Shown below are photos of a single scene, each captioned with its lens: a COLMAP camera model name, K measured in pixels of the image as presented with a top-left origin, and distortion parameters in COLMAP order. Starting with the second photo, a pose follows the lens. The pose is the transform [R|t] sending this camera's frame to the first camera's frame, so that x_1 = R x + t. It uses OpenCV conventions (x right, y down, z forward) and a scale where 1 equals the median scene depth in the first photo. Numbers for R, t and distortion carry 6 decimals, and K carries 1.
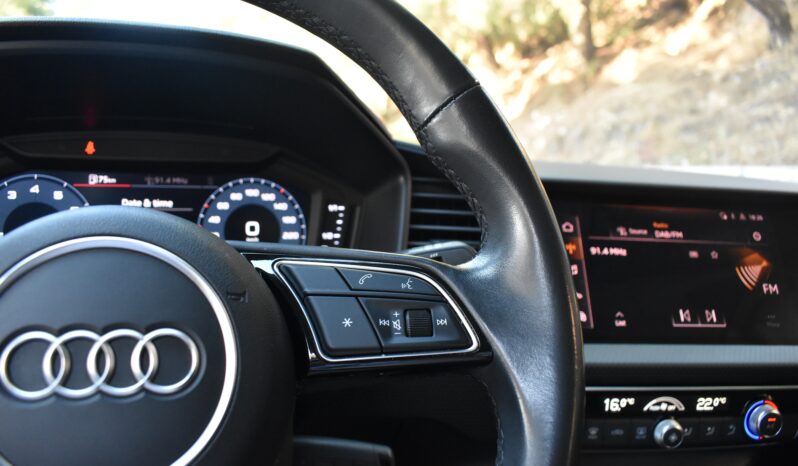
lens RADIAL K [[625.7, 0, 398.2], [0, 625.7, 247.6], [0, 0, 1]] dist [-0.093077, 0.004607]
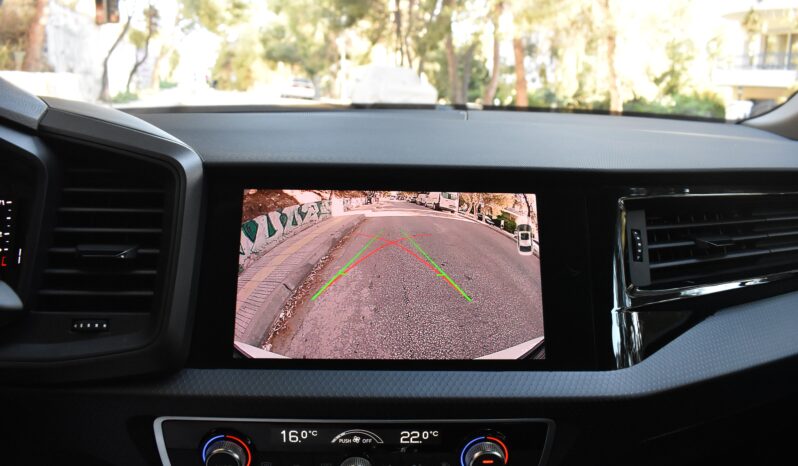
lens RADIAL K [[623.8, 0, 398.8], [0, 623.8, 246.3], [0, 0, 1]] dist [-0.092636, 0.004527]
pose [[0.997997, -0.005958, -0.062978, 0.544611], [0.015535, 0.988151, 0.152696, -0.131487], [0.061322, -0.153368, 0.986265, 0.202459]]
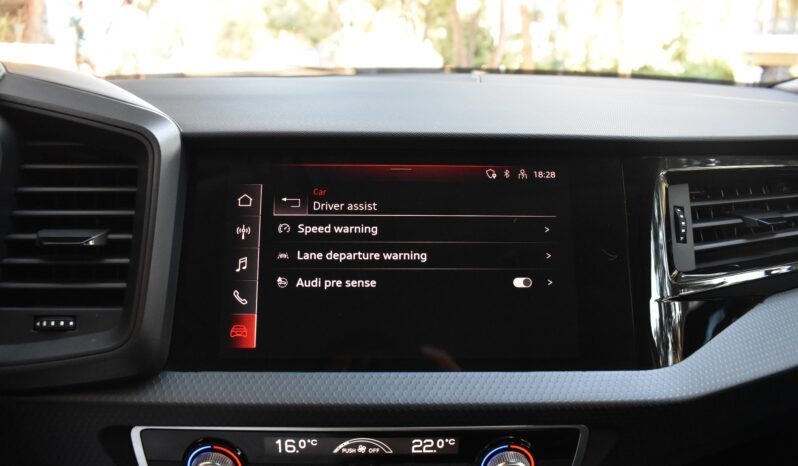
lens RADIAL K [[623.8, 0, 398.8], [0, 623.8, 246.3], [0, 0, 1]] dist [-0.092636, 0.004527]
pose [[0.997332, -0.009859, -0.072332, 0.532237], [0.024168, 0.979555, 0.199720, -0.127666], [0.068884, -0.200935, 0.977180, 0.319614]]
